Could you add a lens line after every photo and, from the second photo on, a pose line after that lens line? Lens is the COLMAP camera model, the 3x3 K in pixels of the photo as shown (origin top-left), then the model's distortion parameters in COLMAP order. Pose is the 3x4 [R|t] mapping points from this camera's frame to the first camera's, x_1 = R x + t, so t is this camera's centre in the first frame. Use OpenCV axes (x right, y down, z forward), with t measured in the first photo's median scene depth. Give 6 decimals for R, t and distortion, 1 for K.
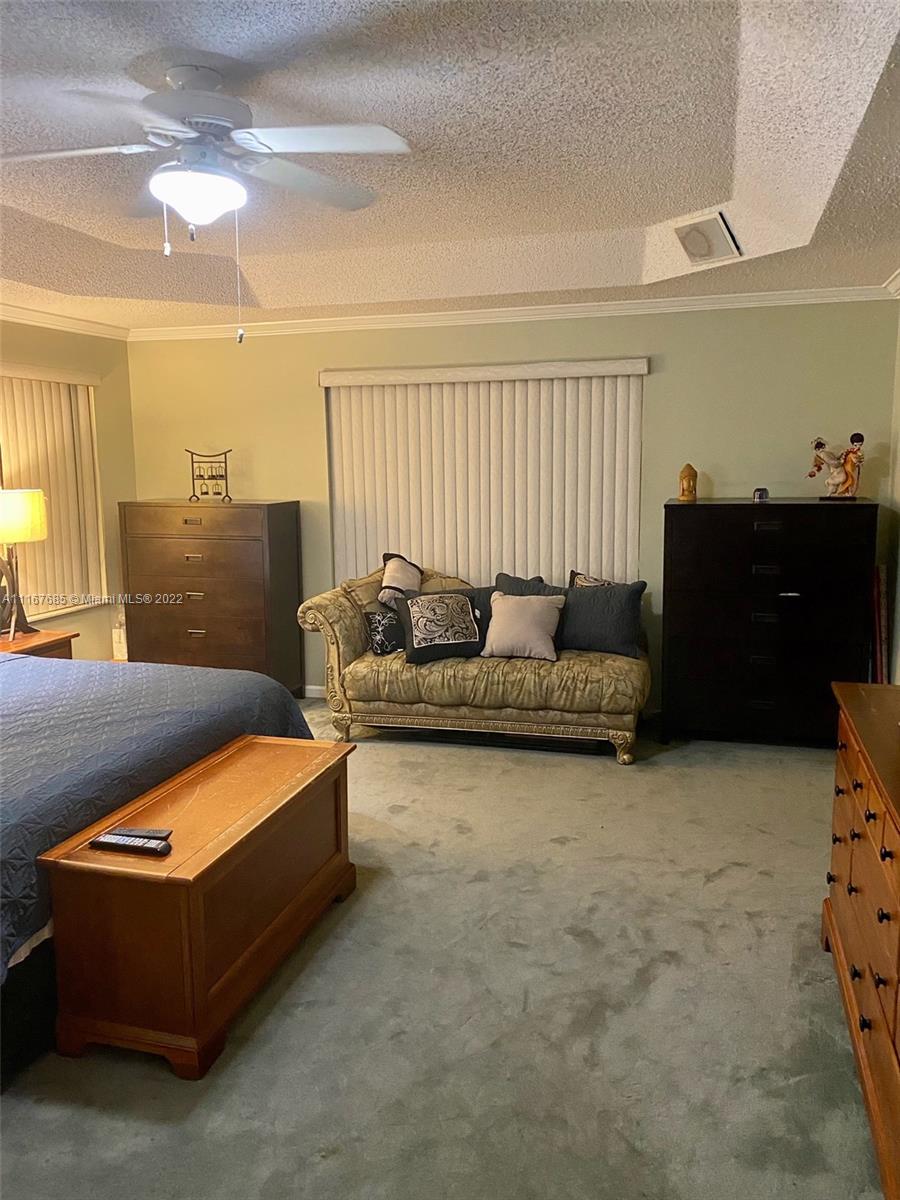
lens RADIAL K [[920.0, 0, 450.0], [0, 920.0, 600.0], [0, 0, 1]] dist [0.070290, -0.092667]
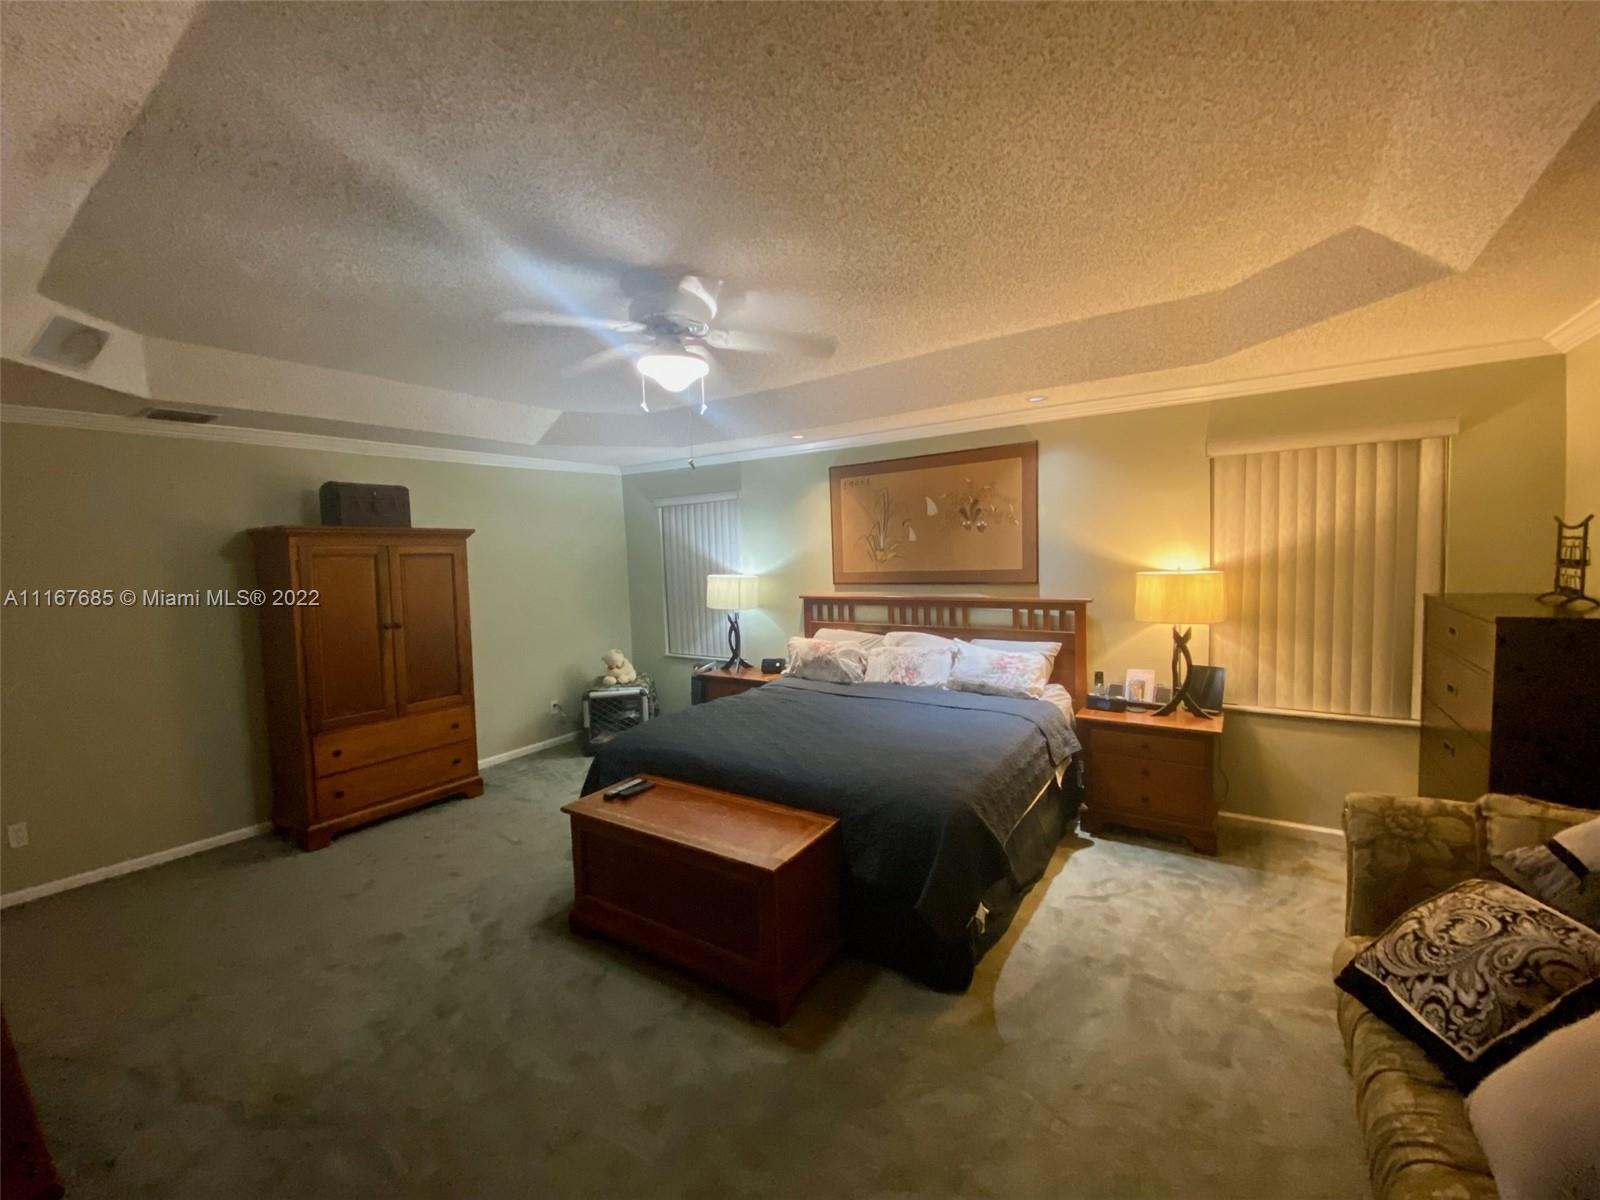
lens RADIAL K [[649.4, 0, 806.4], [0, 649.4, 594.3], [0, 0, 1]] dist [0.000985, -0.012619]
pose [[-0.318019, 0.070397, -0.945467, 0.398877], [-0.117676, 0.986597, 0.113041, -0.155905], [0.940753, 0.147208, -0.305473, 1.040557]]
